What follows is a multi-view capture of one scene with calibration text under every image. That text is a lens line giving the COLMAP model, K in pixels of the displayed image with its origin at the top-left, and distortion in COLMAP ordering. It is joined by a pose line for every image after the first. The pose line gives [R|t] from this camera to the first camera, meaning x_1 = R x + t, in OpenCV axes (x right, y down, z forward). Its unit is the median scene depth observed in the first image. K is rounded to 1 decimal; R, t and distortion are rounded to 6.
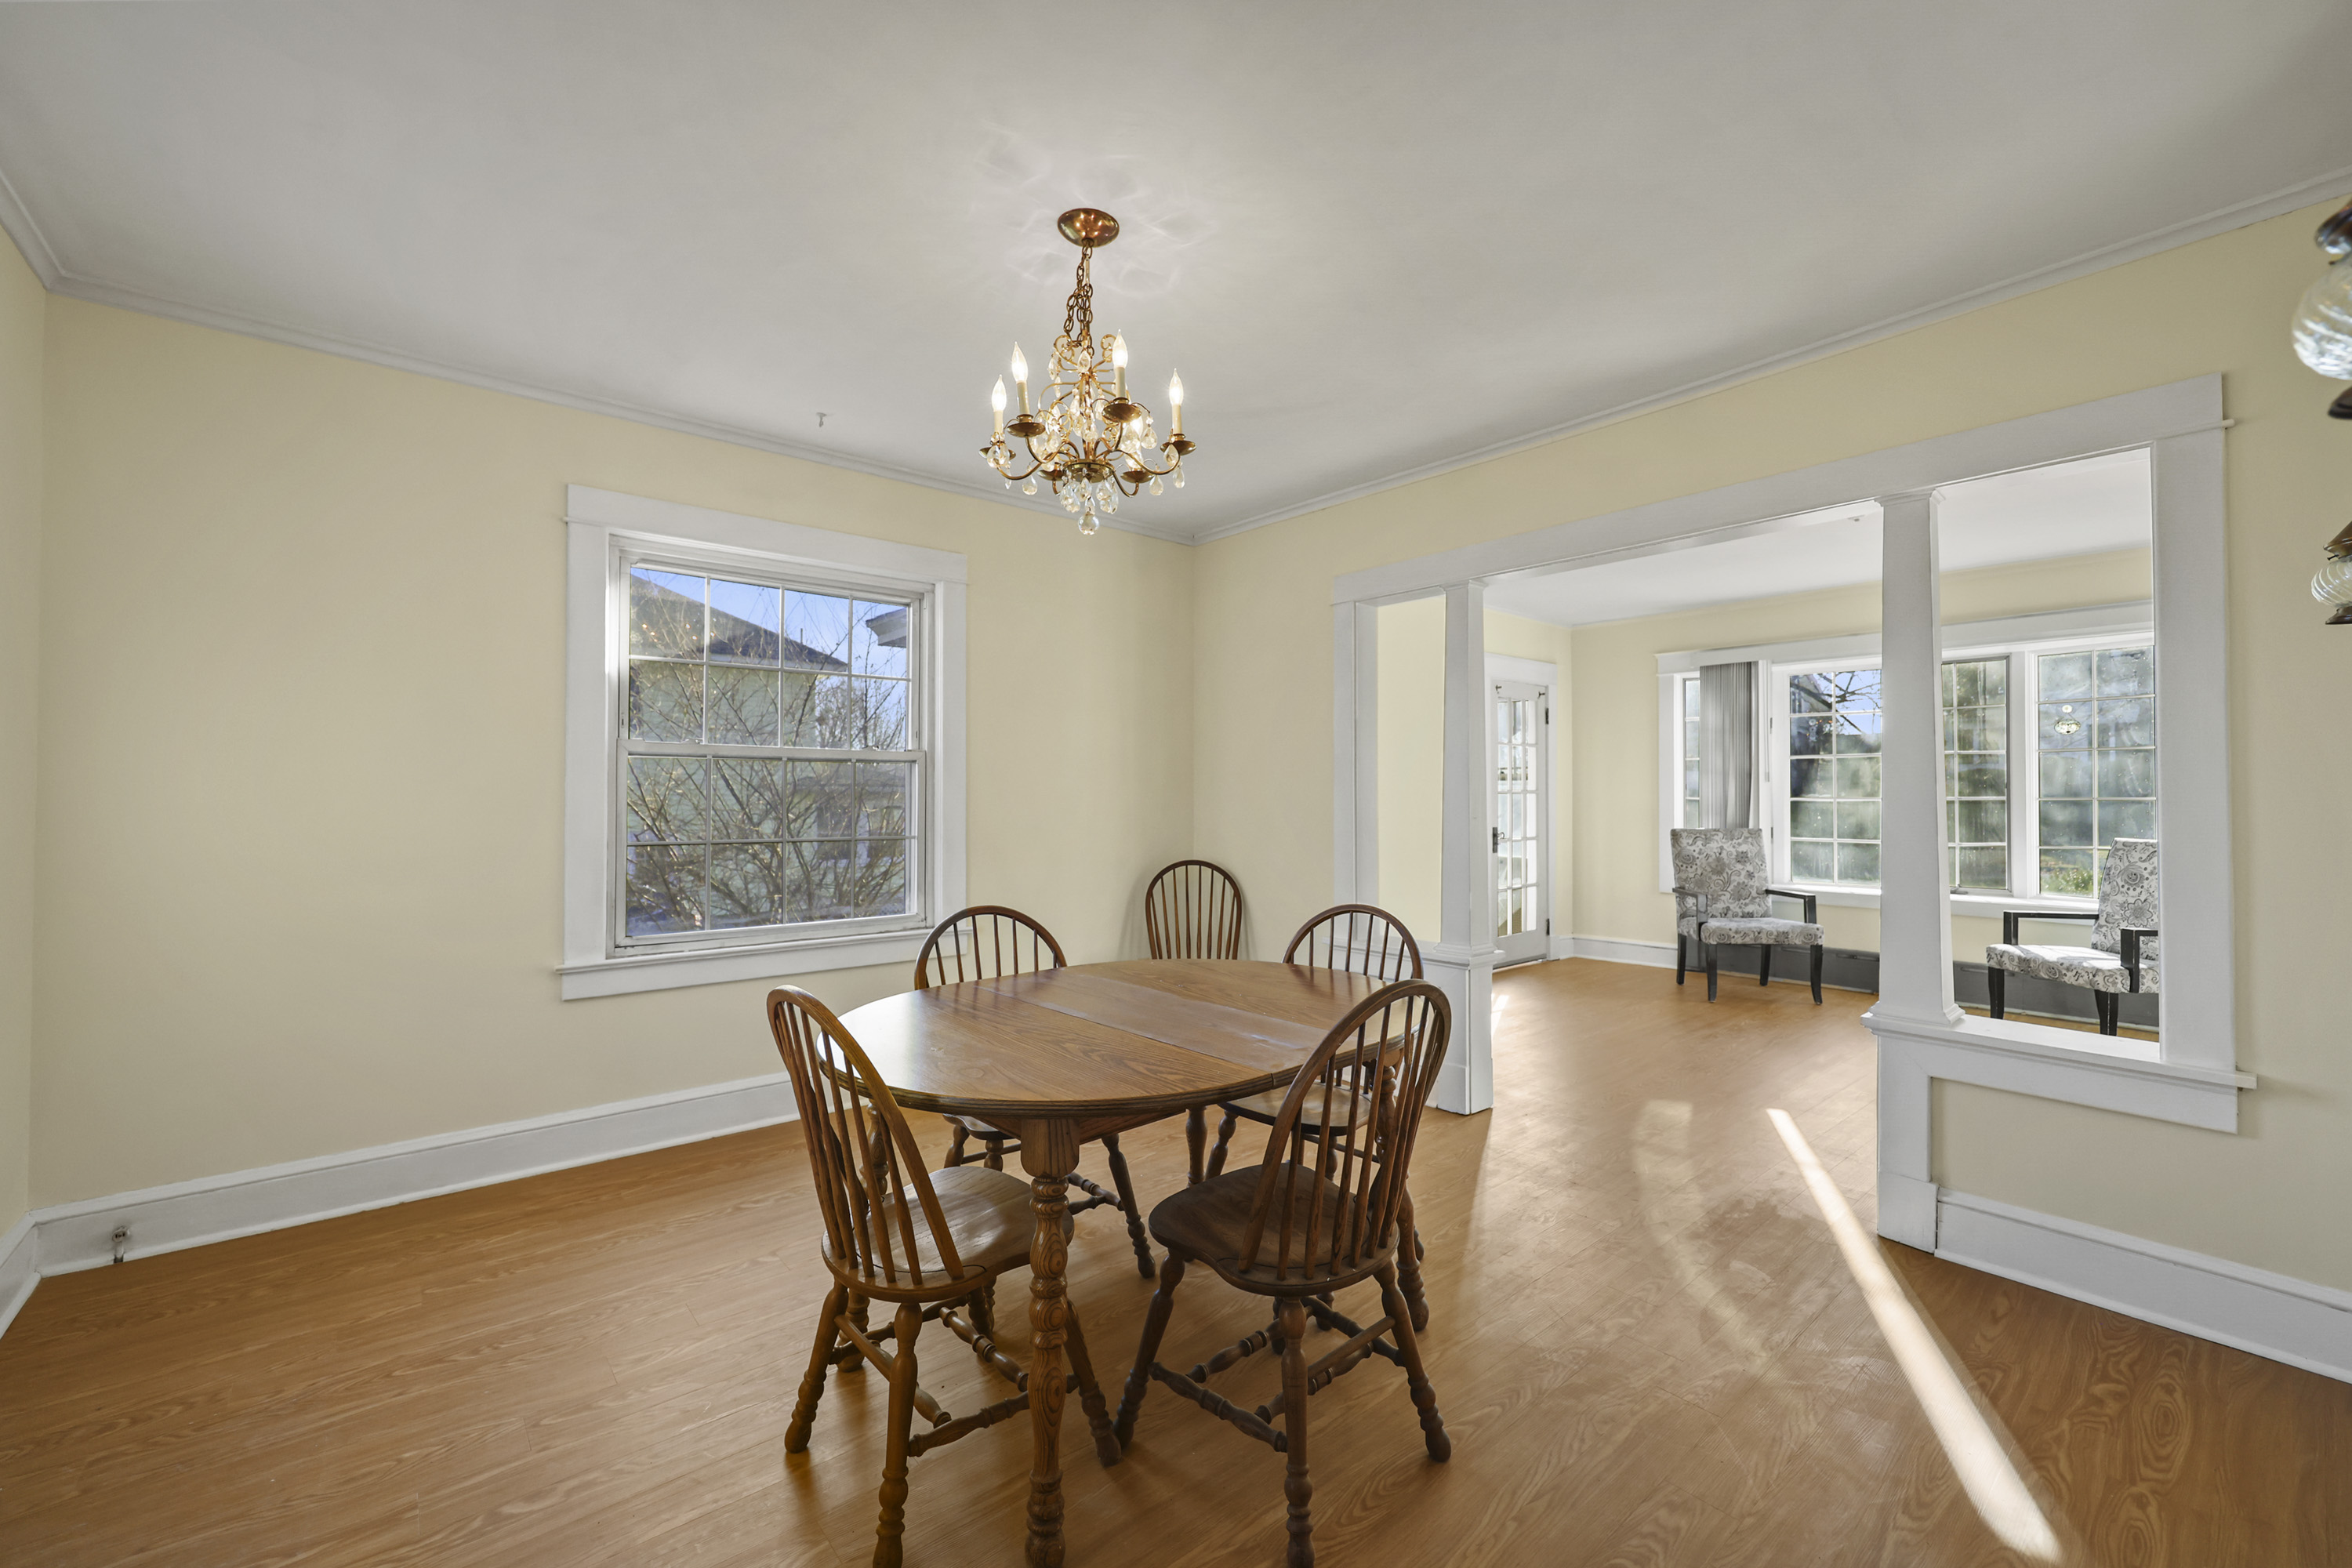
lens RADIAL K [[955.1, 0, 1169.0], [0, 955.1, 789.6], [0, 0, 1]] dist [-0.000892, -0.000002]
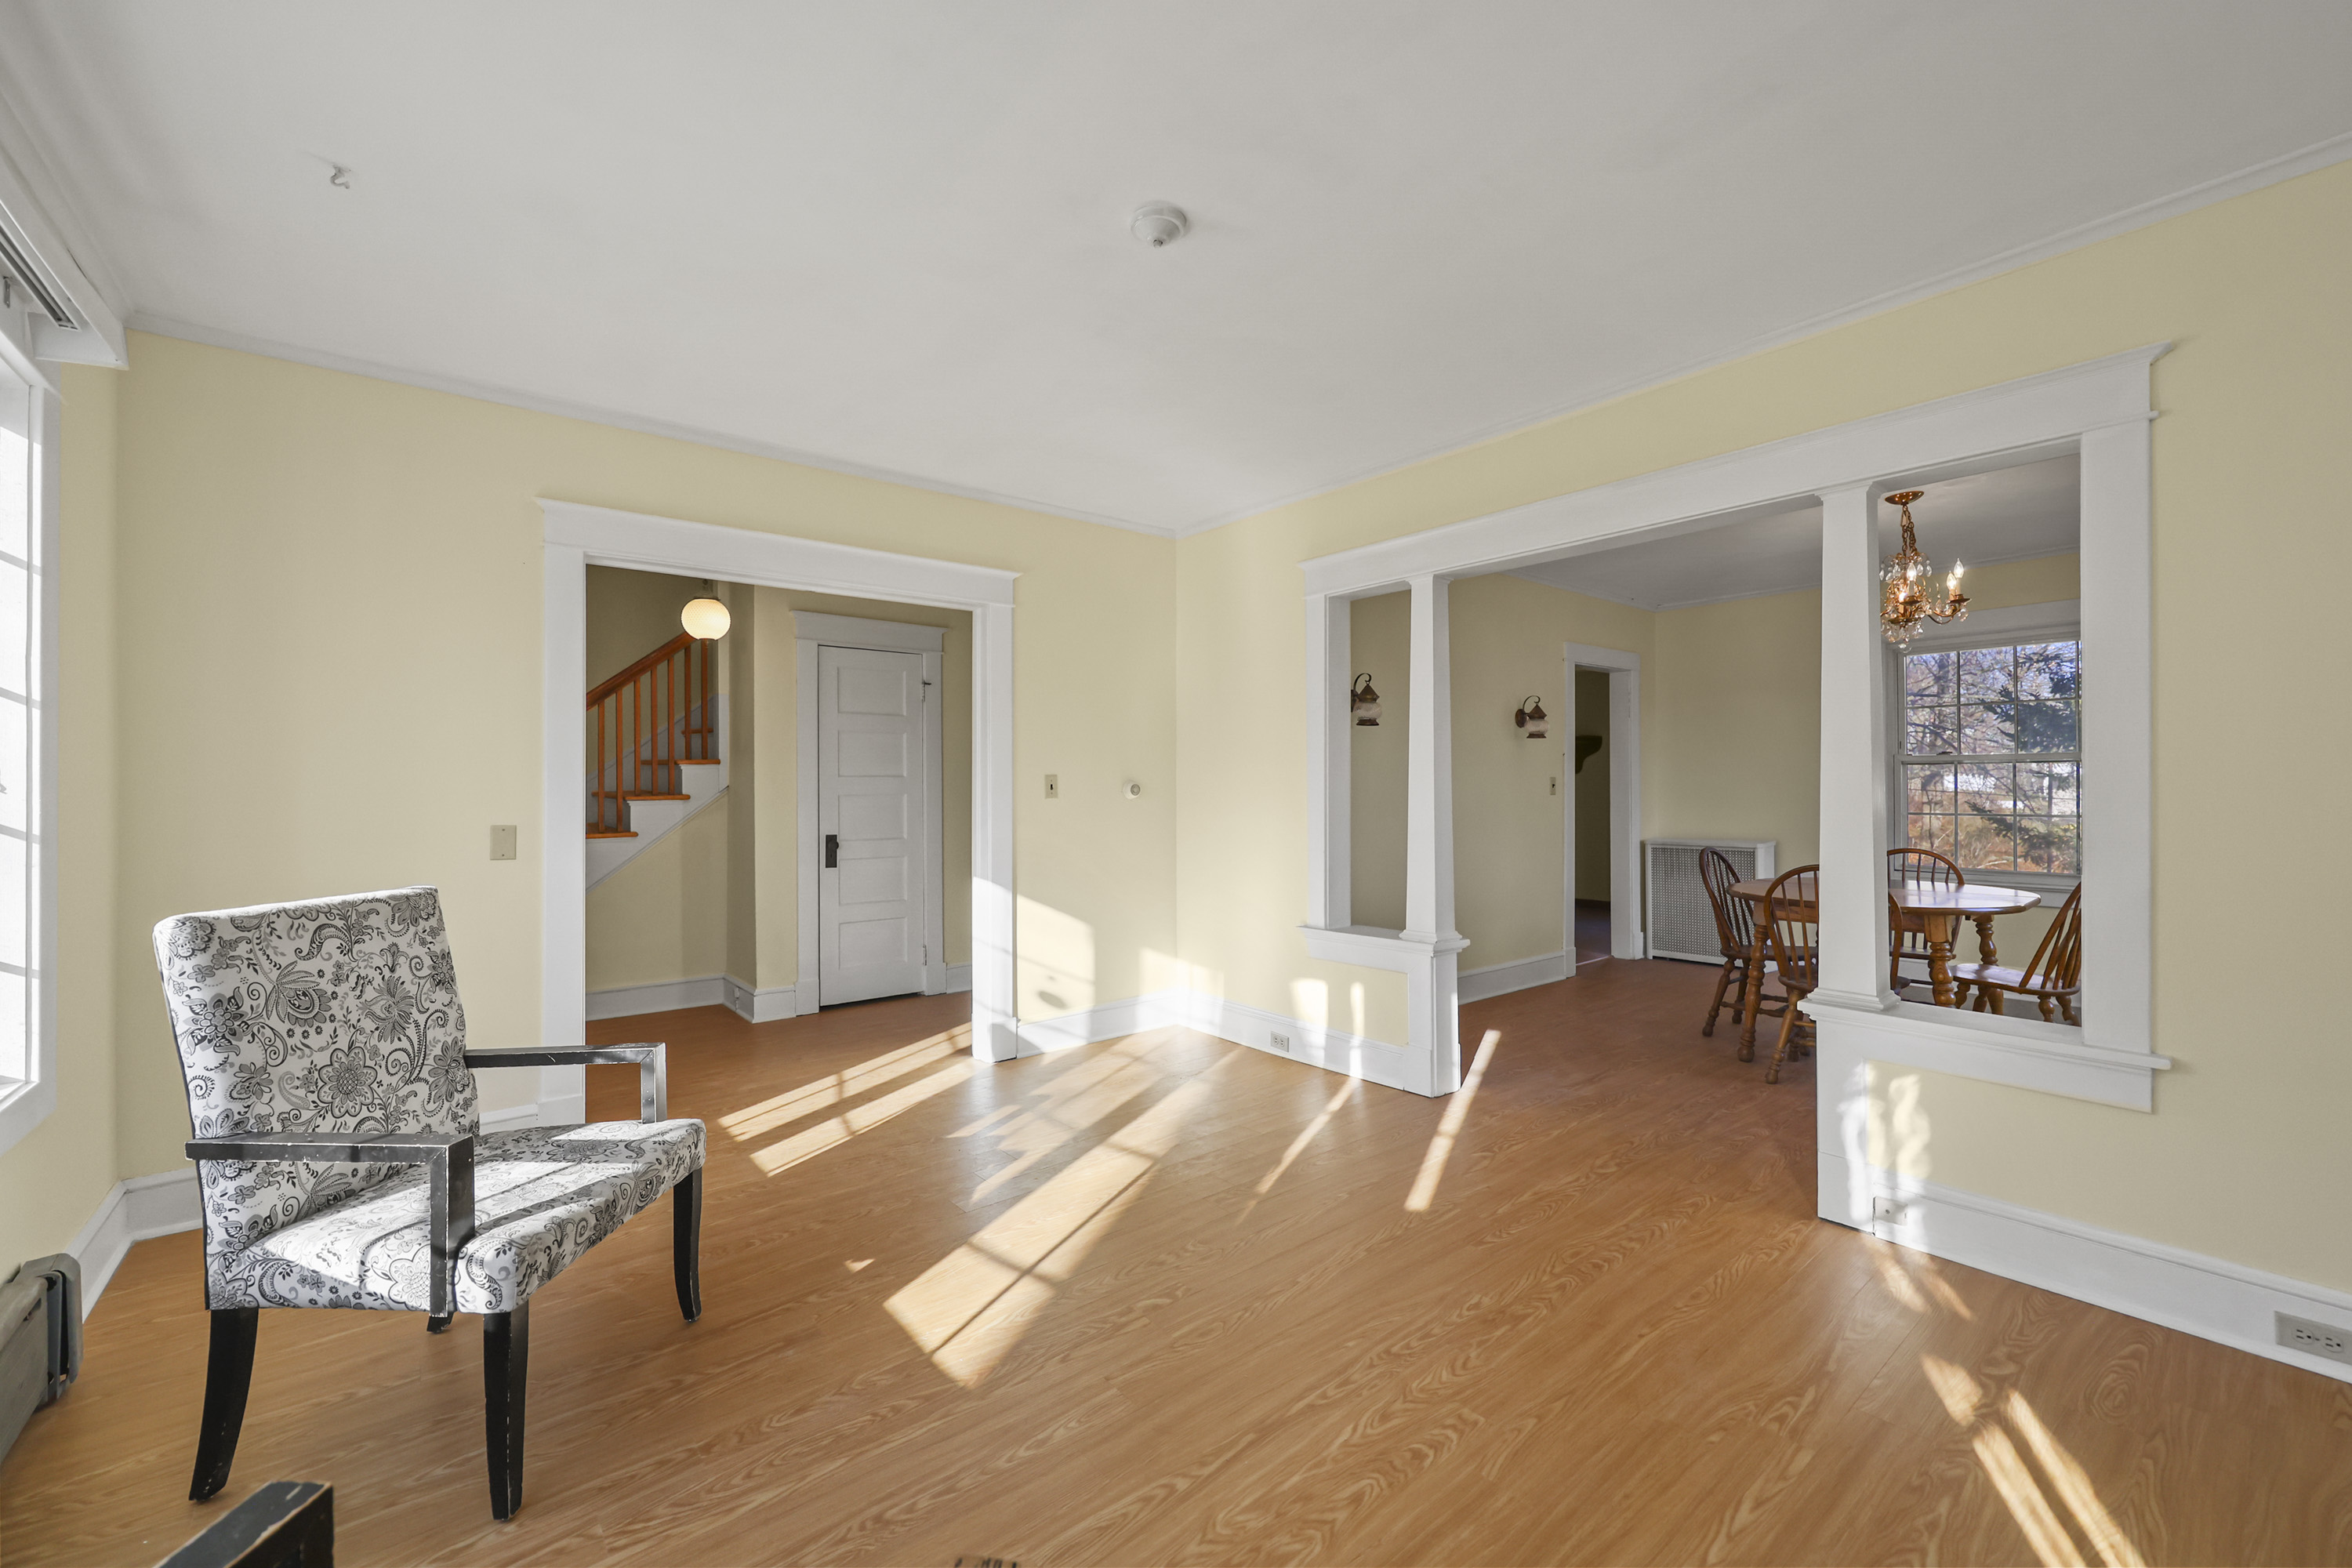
lens RADIAL K [[949.9, 0, 1178.4], [0, 949.9, 782.7], [0, 0, 1]] dist [0.006436, 0.000122]
pose [[-0.999939, 0.003238, 0.010526, 0.500998], [0.003114, 0.999926, -0.011798, 0.006807], [-0.010563, -0.011765, -0.999875, 1.062306]]
